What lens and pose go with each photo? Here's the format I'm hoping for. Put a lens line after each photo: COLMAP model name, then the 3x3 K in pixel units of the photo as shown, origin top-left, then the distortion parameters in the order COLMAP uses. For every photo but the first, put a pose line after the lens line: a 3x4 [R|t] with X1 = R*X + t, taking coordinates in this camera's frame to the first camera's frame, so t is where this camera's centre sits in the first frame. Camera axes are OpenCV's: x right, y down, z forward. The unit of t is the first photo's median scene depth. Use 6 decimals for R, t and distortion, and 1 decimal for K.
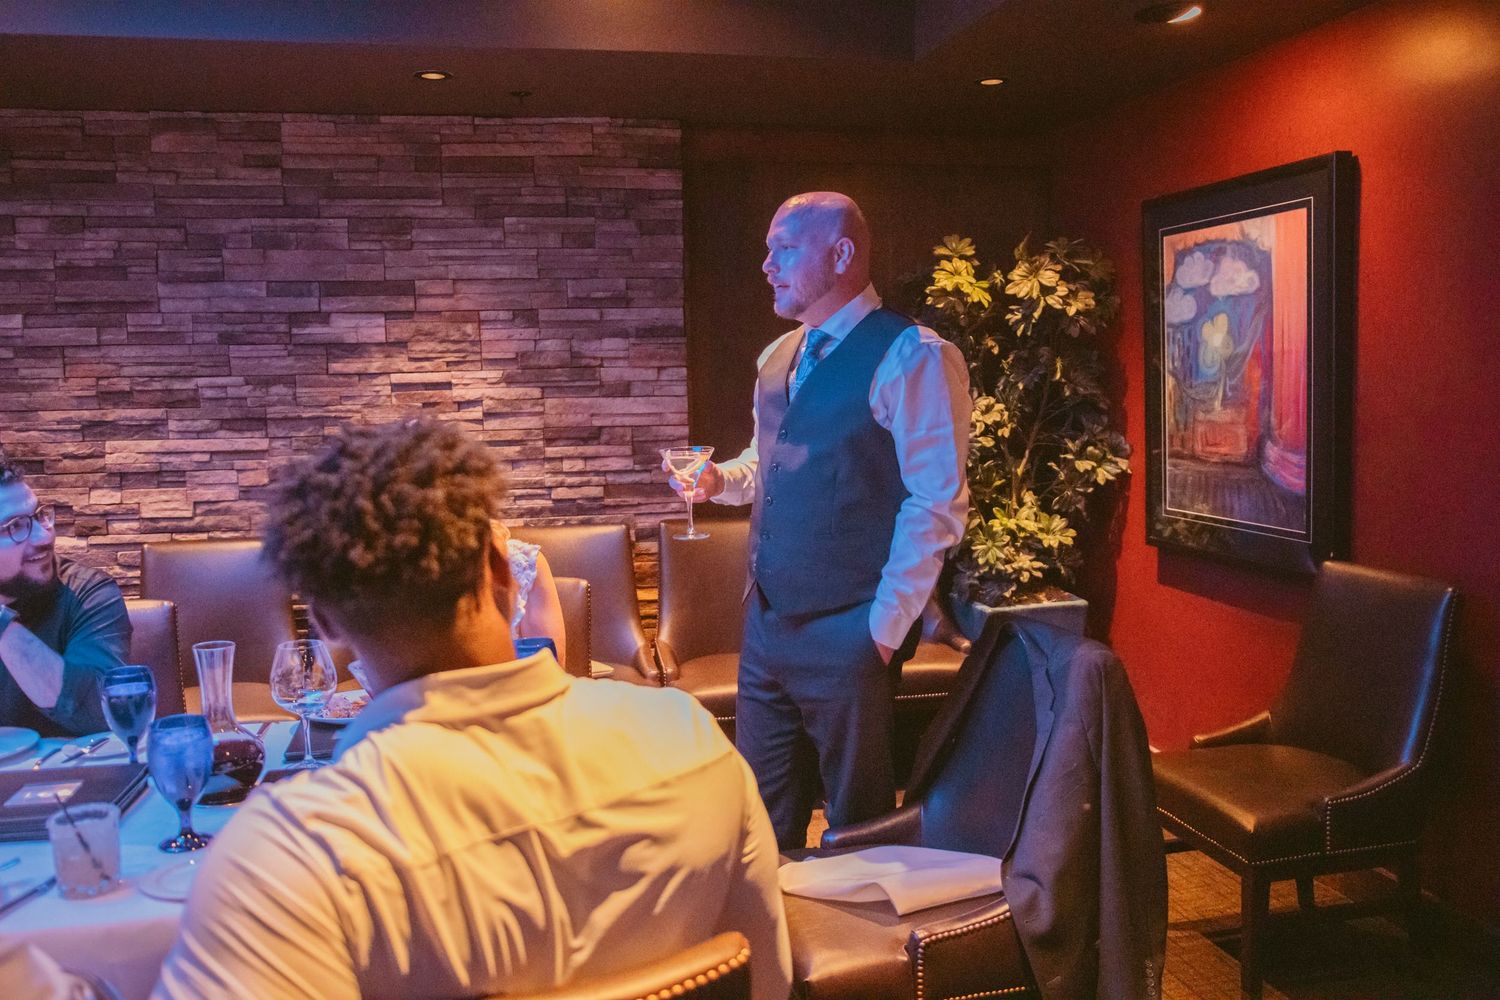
lens RADIAL K [[1249.1, 0, 747.6], [0, 1249.1, 500.1], [0, 0, 1]] dist [-0.090069, 0.079179]
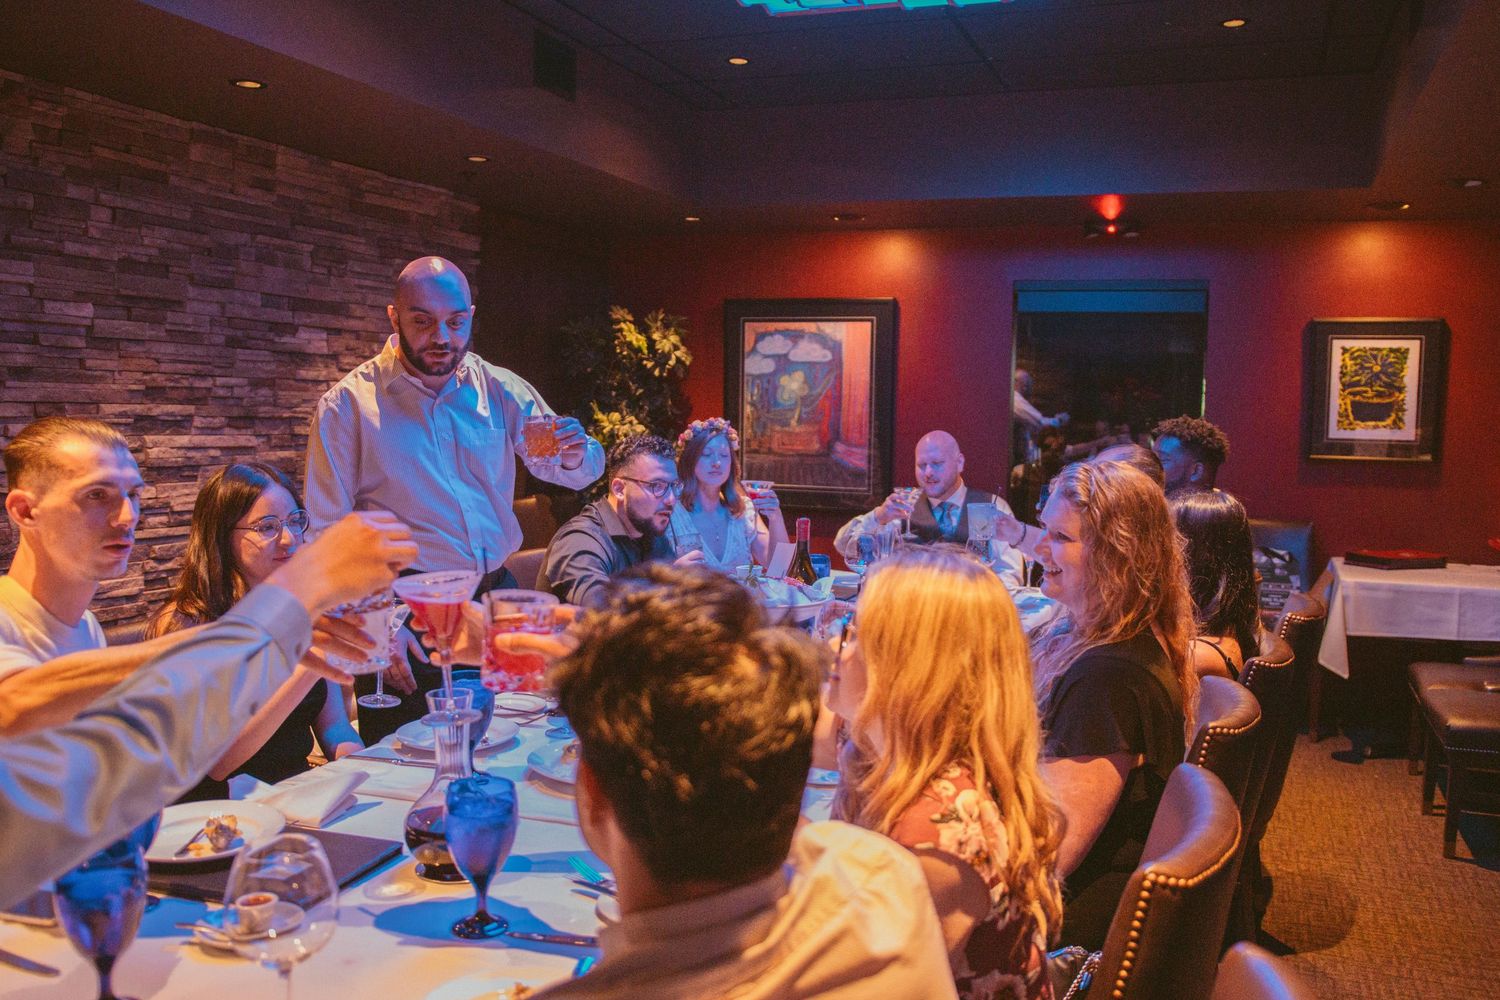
lens RADIAL K [[1287.6, 0, 750.0], [0, 1287.6, 500.0], [0, 0, 1]] dist [-0.090525, 0.080591]
pose [[0.565172, -0.028391, 0.824484, -1.086331], [0.047881, 0.998852, 0.001574, 0.026229], [-0.823582, 0.038588, 0.565883, 0.006800]]
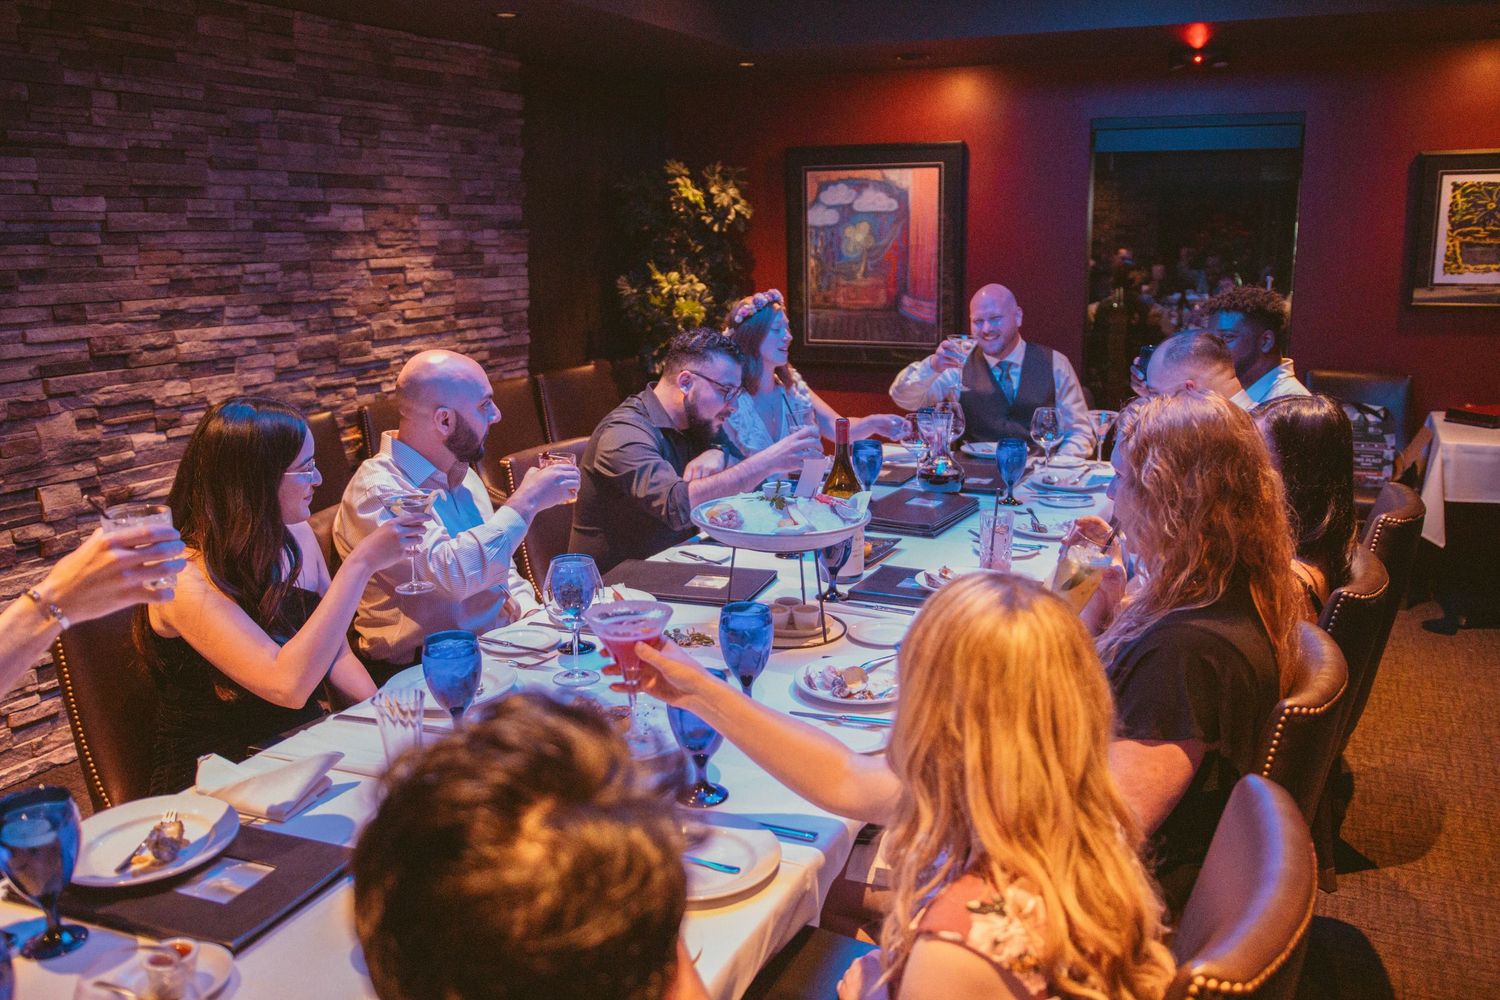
lens RADIAL K [[1249.1, 0, 747.6], [0, 1249.1, 500.1], [0, 0, 1]] dist [-0.090069, 0.079179]
pose [[0.622990, -0.151382, 0.767442, -0.997664], [0.074293, 0.988111, 0.134601, -0.012245], [-0.778694, -0.026839, 0.626830, 0.027038]]
